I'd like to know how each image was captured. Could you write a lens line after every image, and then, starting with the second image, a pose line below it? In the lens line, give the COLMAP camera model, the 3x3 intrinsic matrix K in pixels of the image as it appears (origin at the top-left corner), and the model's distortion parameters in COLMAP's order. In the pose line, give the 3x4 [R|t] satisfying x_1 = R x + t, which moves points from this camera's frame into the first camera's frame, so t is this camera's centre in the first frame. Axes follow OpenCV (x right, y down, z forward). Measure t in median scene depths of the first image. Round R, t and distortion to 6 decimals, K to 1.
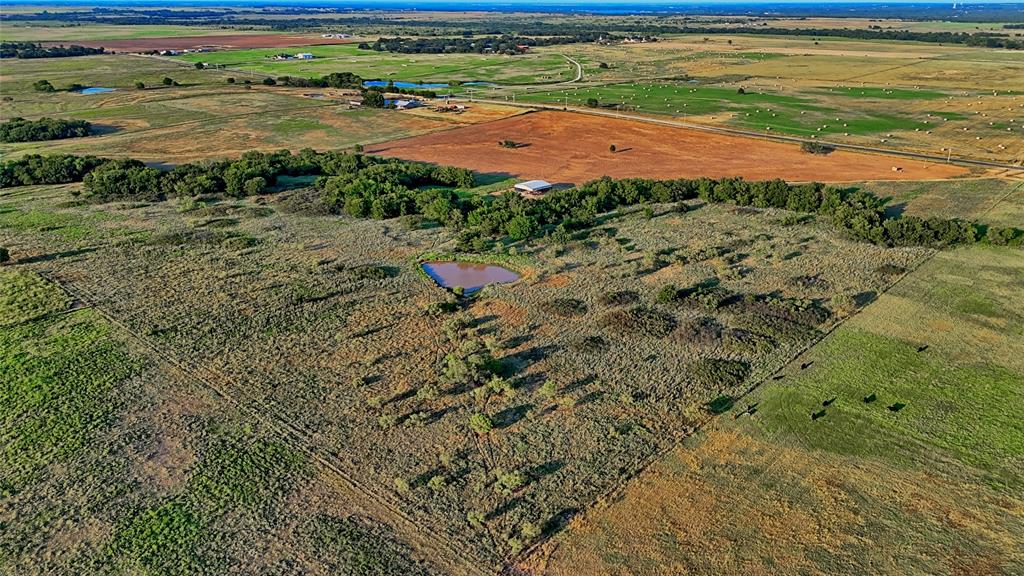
lens RADIAL K [[727.8, 0, 511.2], [0, 727.8, 289.1], [0, 0, 1]] dist [0.017357, -0.014738]
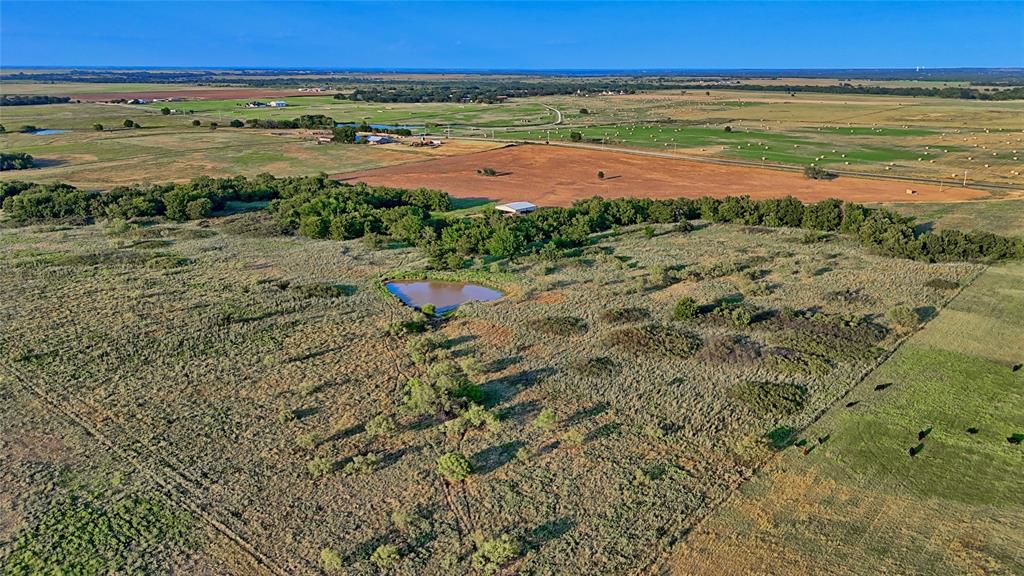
lens RADIAL K [[727.8, 0, 513.5], [0, 727.8, 285.7], [0, 0, 1]] dist [0.017357, -0.014738]
pose [[0.999465, -0.006018, 0.032153, -0.002813], [0.008813, 0.996126, -0.087498, 0.042083], [-0.031501, 0.087735, 0.995646, 0.163769]]
